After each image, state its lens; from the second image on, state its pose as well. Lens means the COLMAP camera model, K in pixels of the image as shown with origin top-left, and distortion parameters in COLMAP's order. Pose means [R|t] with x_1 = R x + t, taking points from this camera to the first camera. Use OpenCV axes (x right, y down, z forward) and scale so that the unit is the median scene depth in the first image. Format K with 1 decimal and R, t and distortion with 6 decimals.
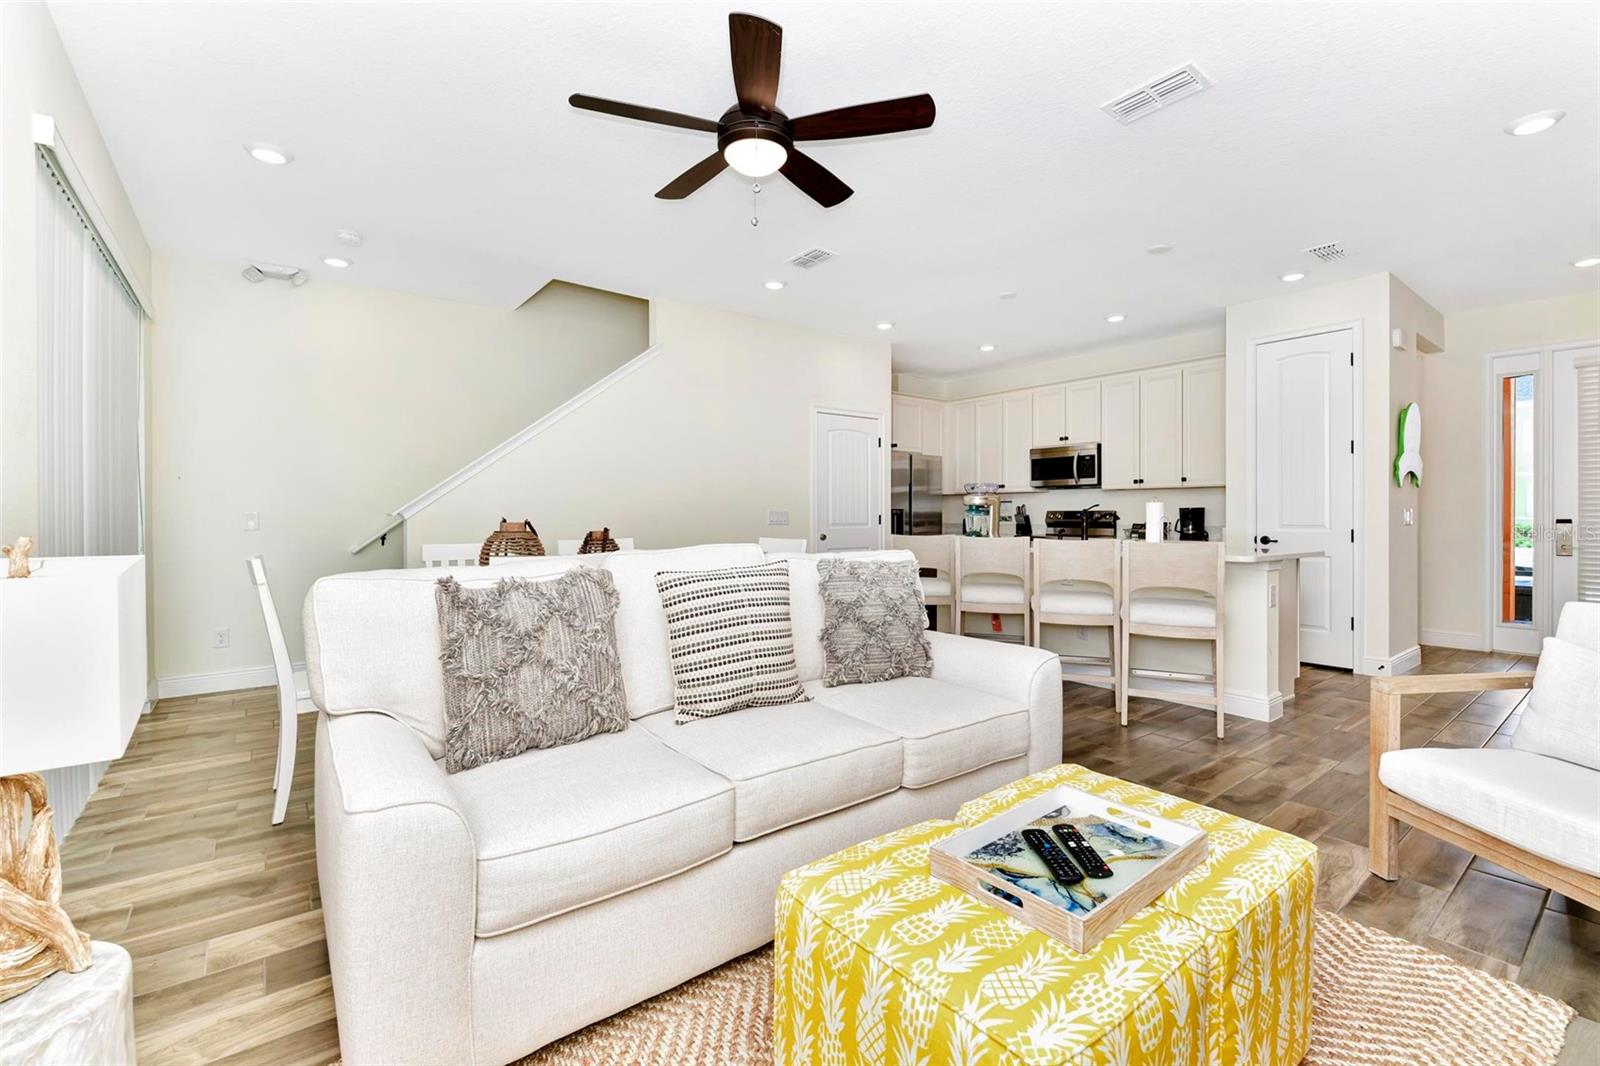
lens RADIAL K [[695.8, 0, 804.1], [0, 695.8, 523.3], [0, 0, 1]] dist [-0.002441, -0.000824]
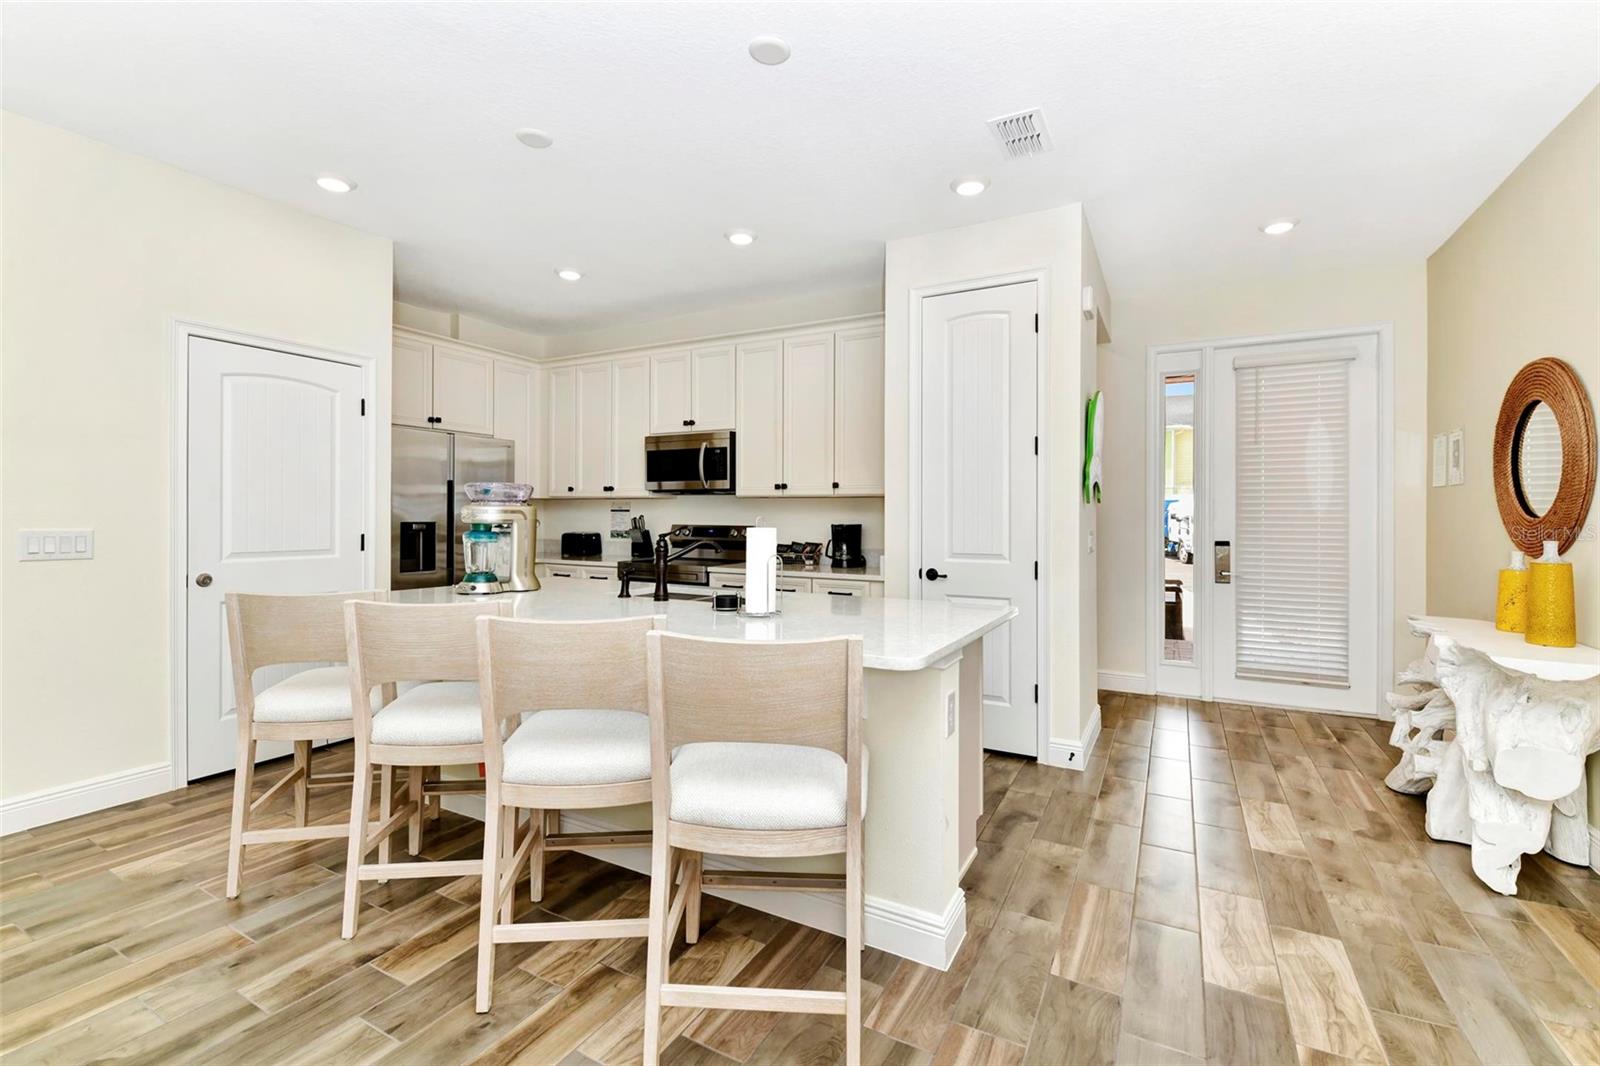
lens RADIAL K [[695.8, 0, 804.1], [0, 695.8, 523.3], [0, 0, 1]] dist [-0.002441, -0.000824]
pose [[0.916352, 0.001445, 0.400370, 0.216213], [-0.001881, 0.999998, 0.000696, -0.022989], [-0.400368, -0.001391, 0.916353, 0.334831]]
